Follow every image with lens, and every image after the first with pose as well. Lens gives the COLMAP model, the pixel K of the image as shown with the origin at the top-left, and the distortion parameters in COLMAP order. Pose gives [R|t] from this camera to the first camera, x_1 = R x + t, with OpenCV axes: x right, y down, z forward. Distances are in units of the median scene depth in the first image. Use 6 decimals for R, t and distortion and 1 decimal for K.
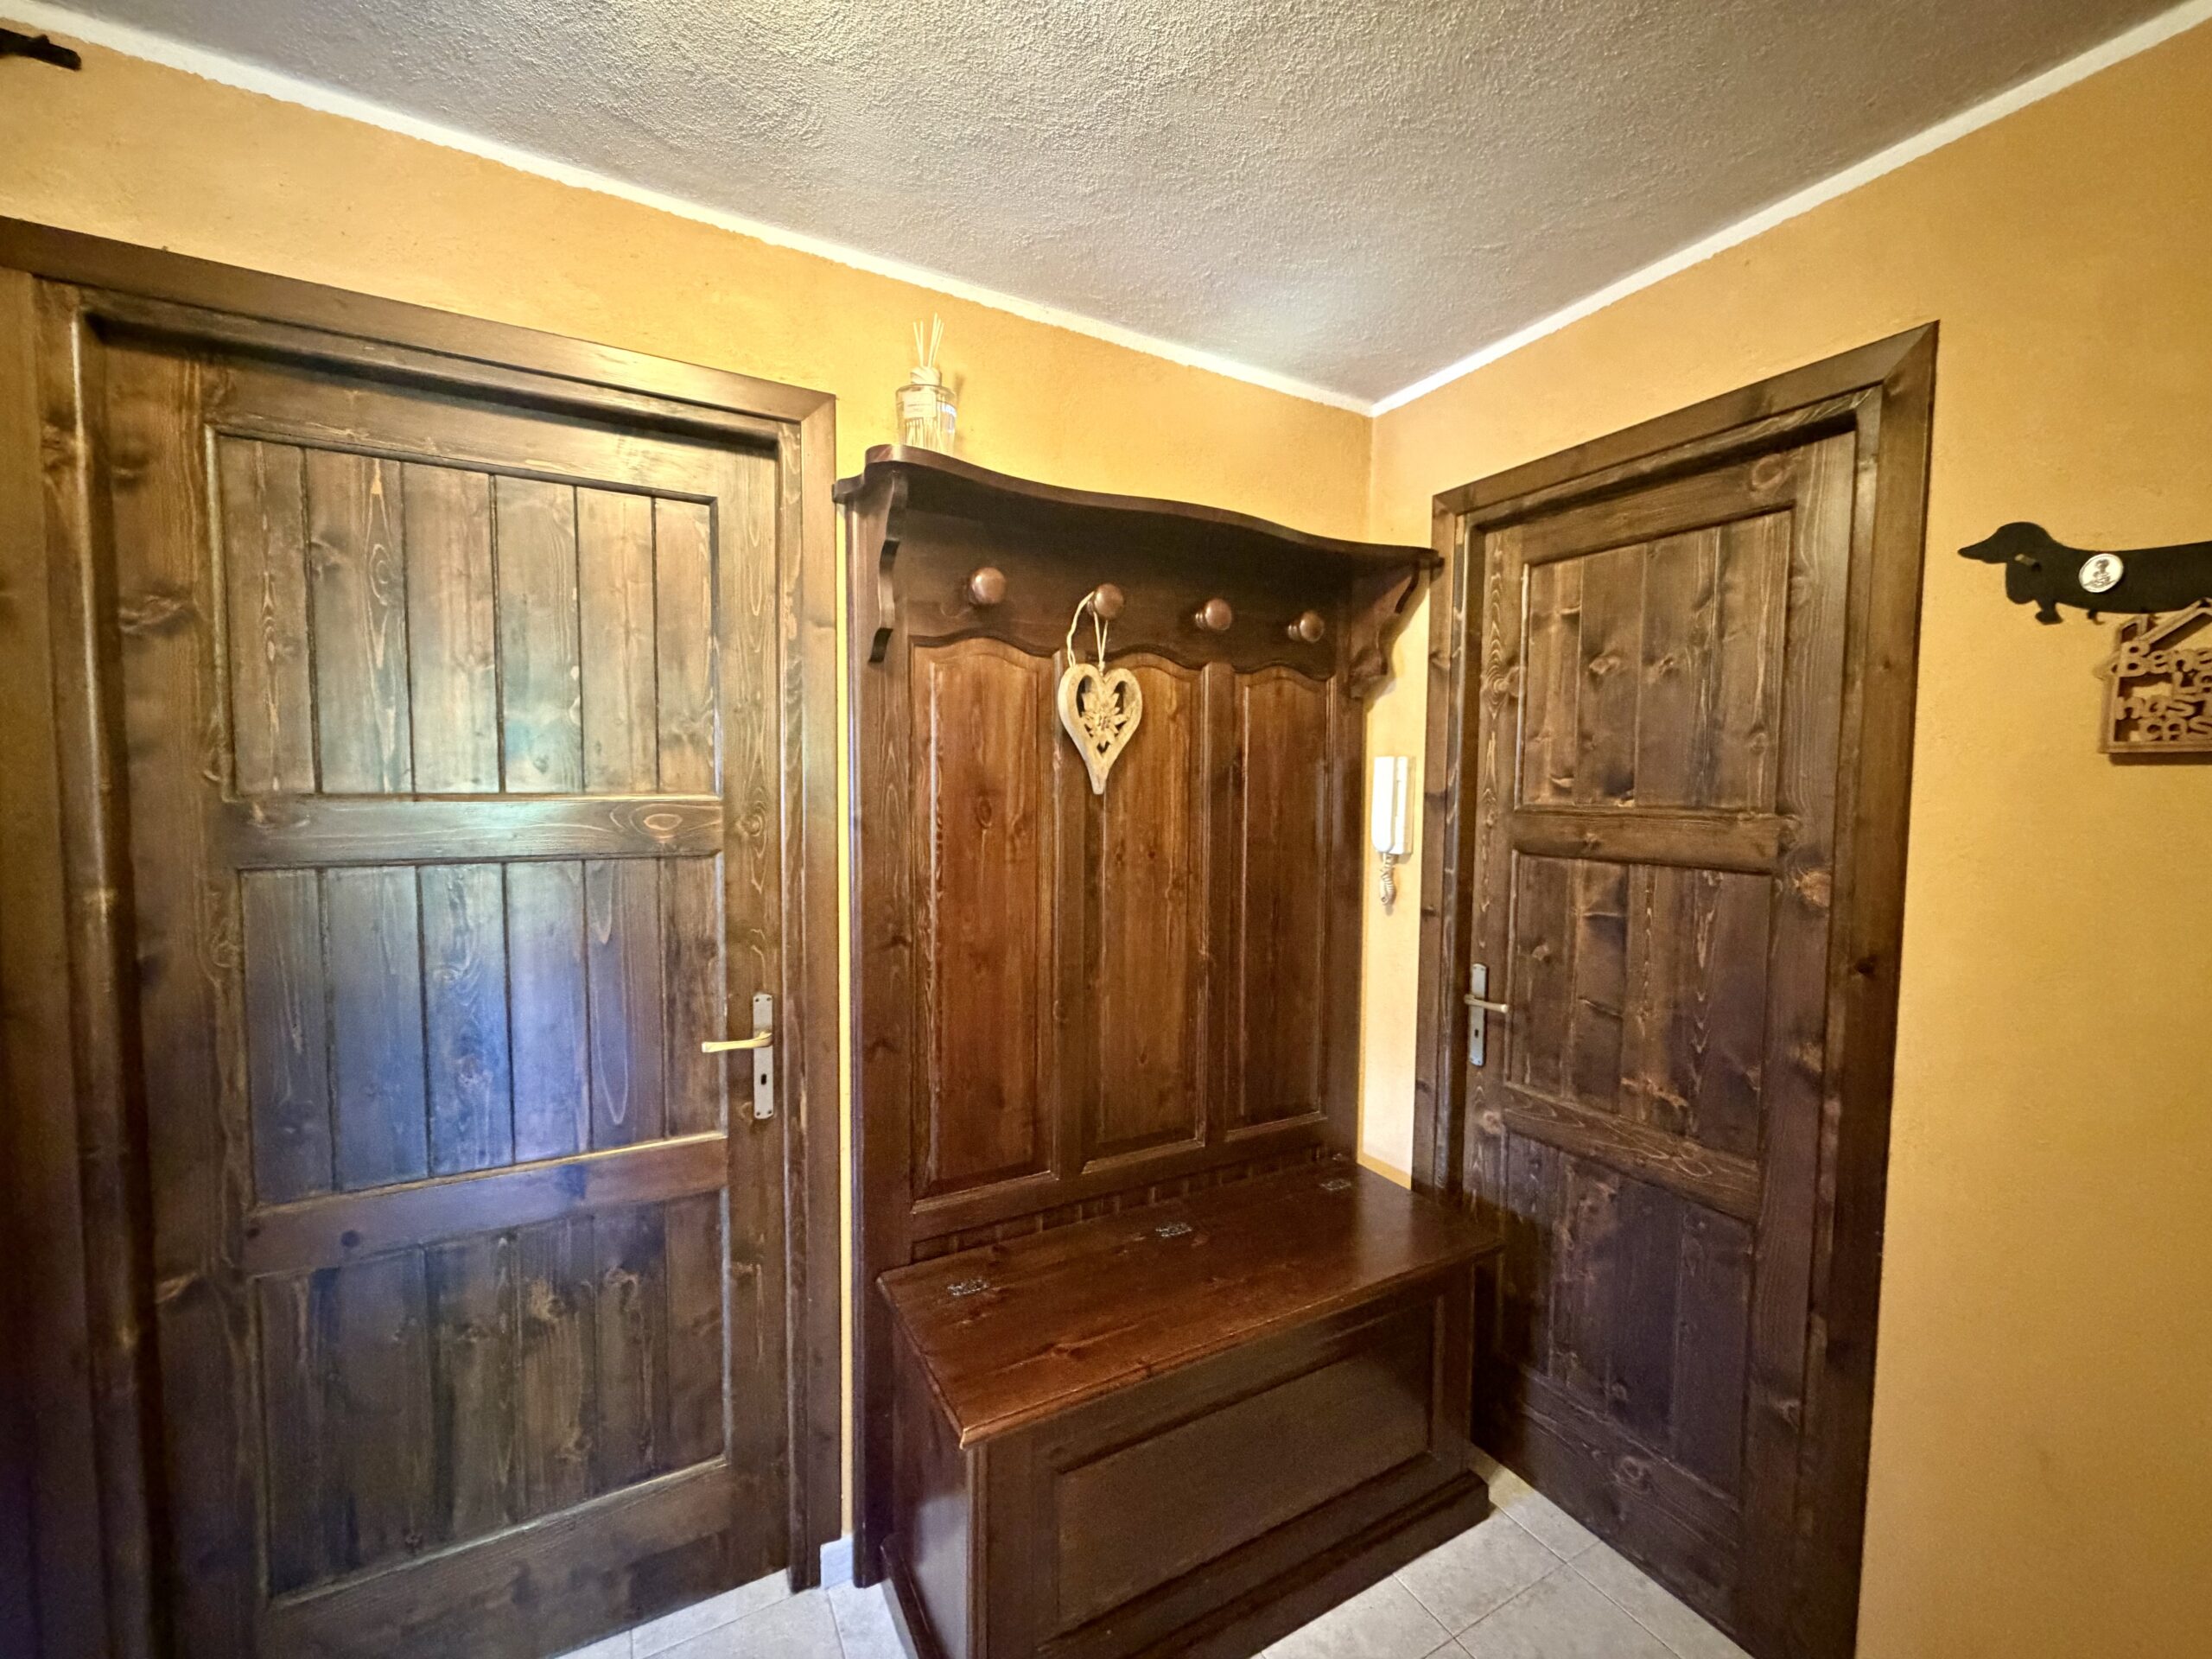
lens RADIAL K [[885.3, 0, 1102.7], [0, 885.3, 833.6], [0, 0, 1]] dist [-0.003297, 0.002353]
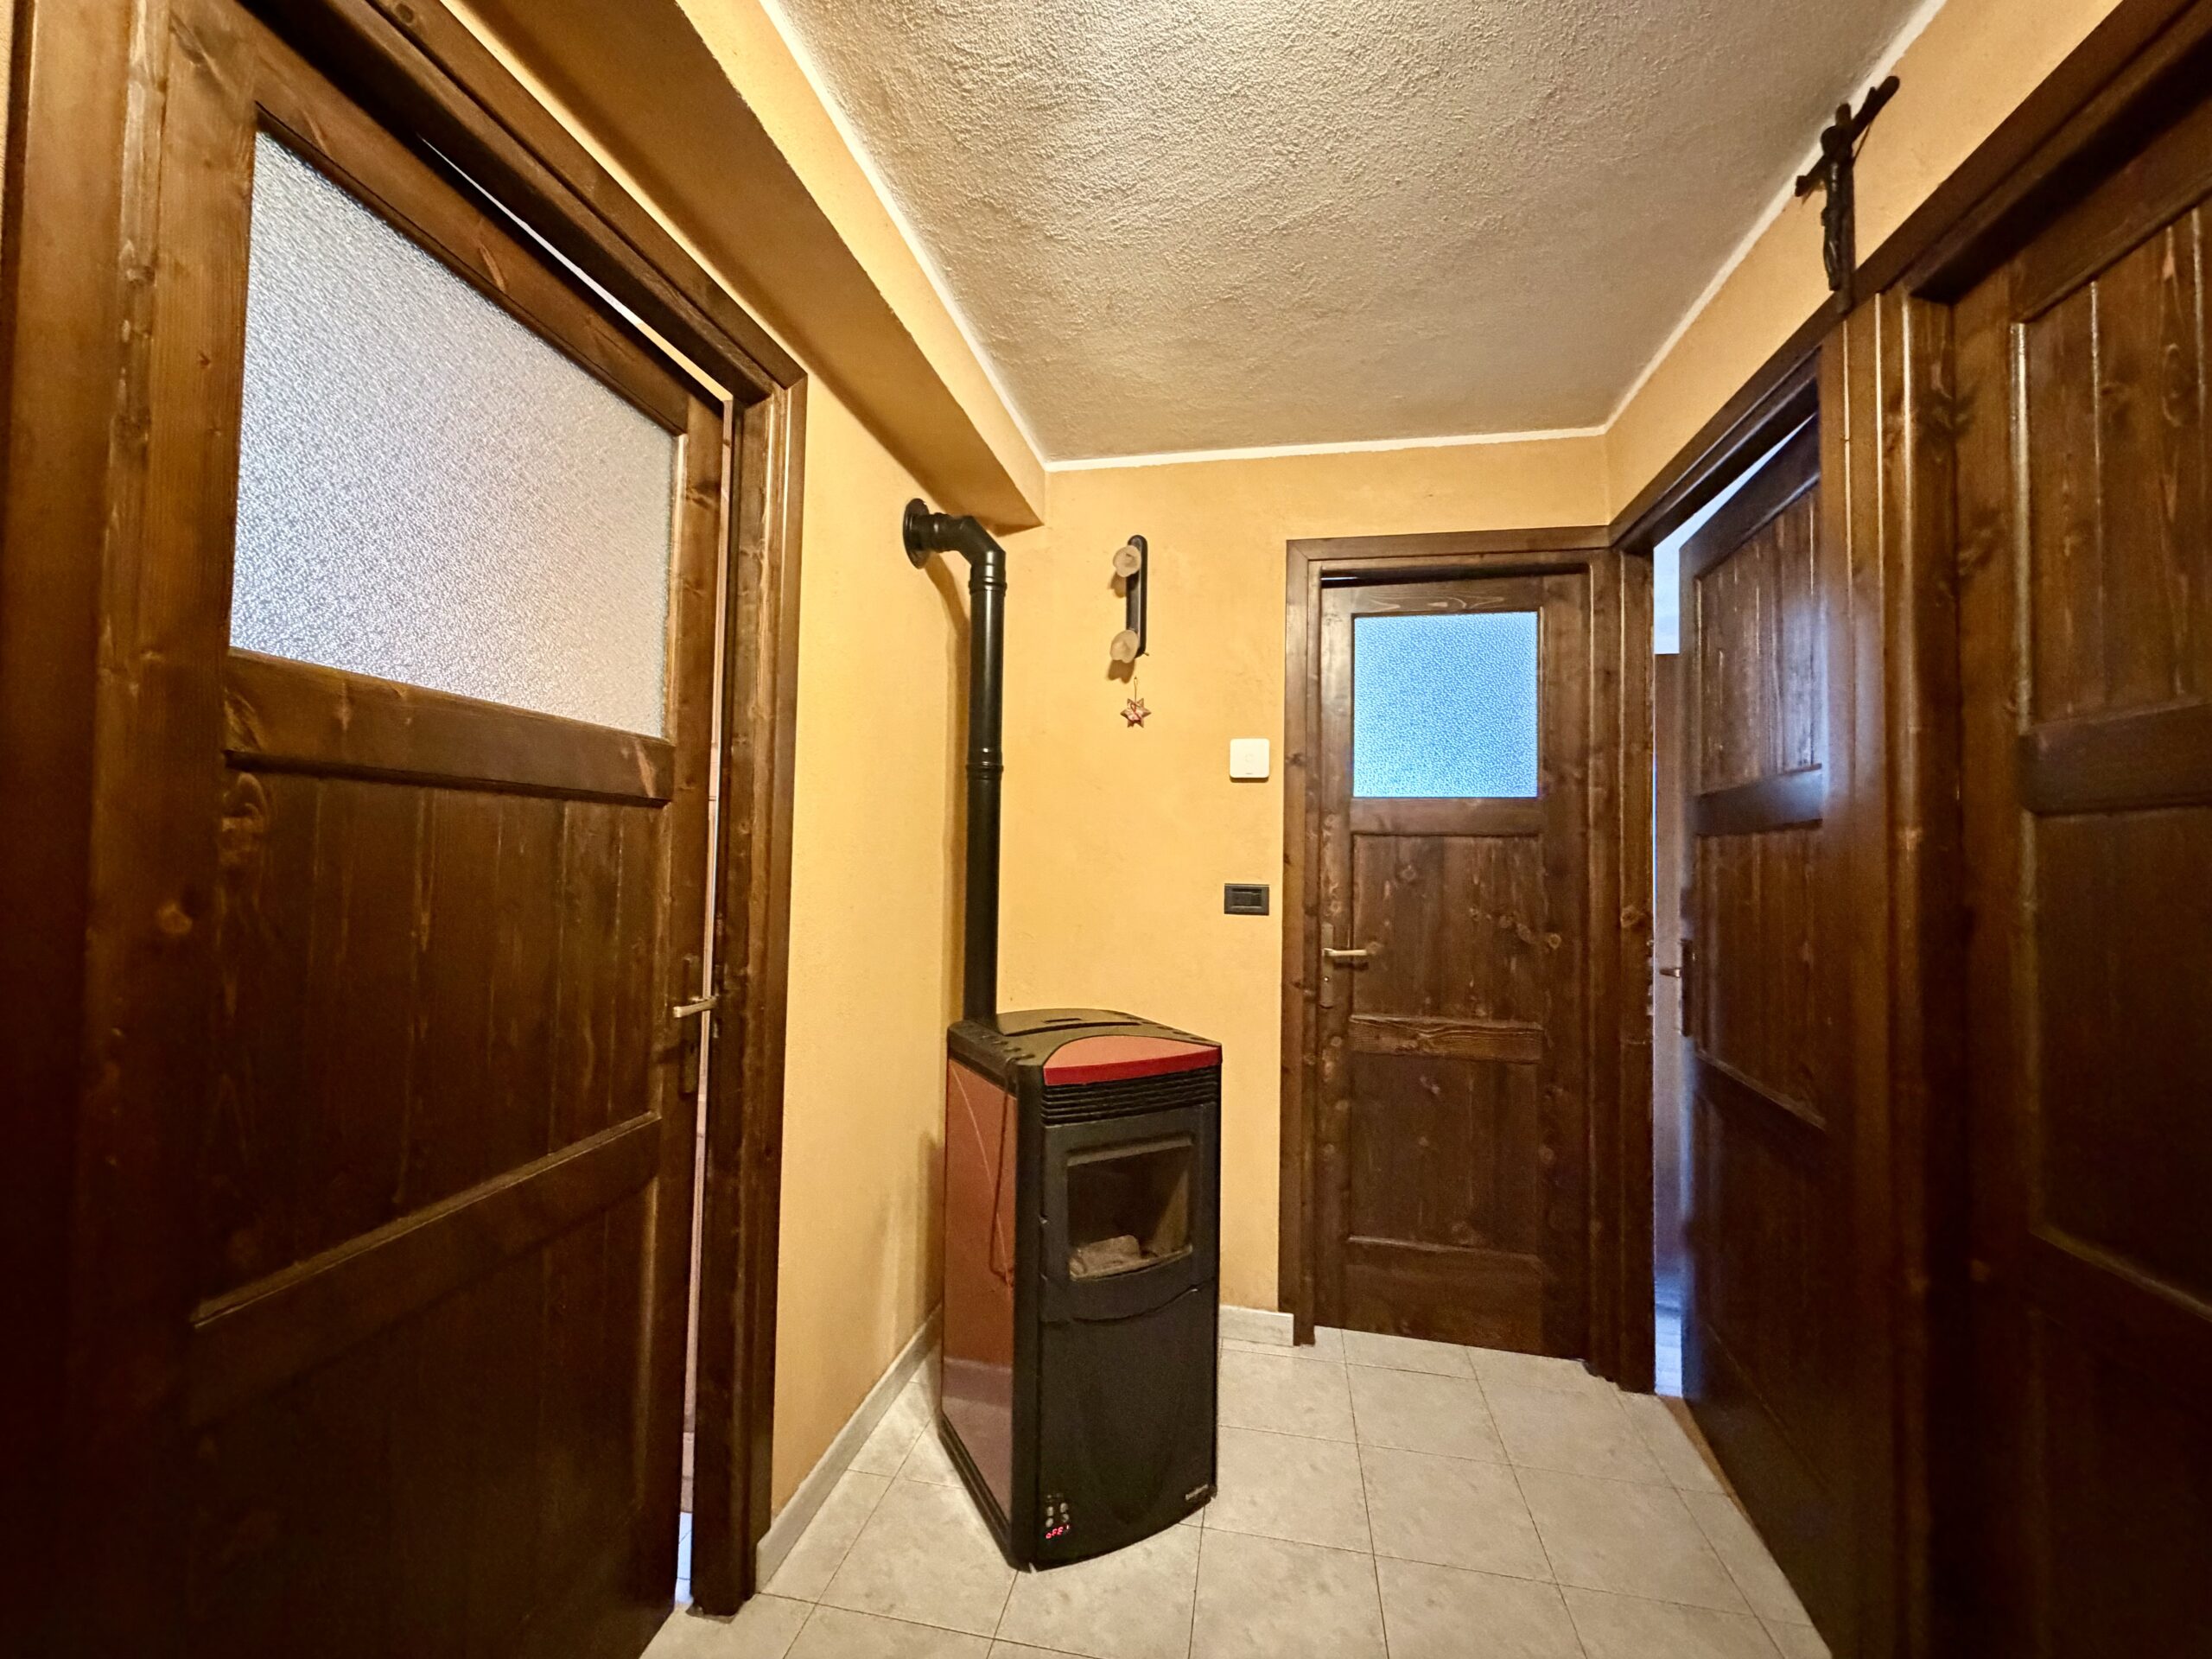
lens RADIAL K [[885.3, 0, 1104.0], [0, 885.3, 829.9], [0, 0, 1]] dist [-0.003297, 0.002353]
pose [[-0.646333, -0.043678, -0.761804, 0.258868], [-0.067191, 0.997740, -0.000198, 0.119521], [0.760092, 0.051058, -0.647807, 0.880312]]
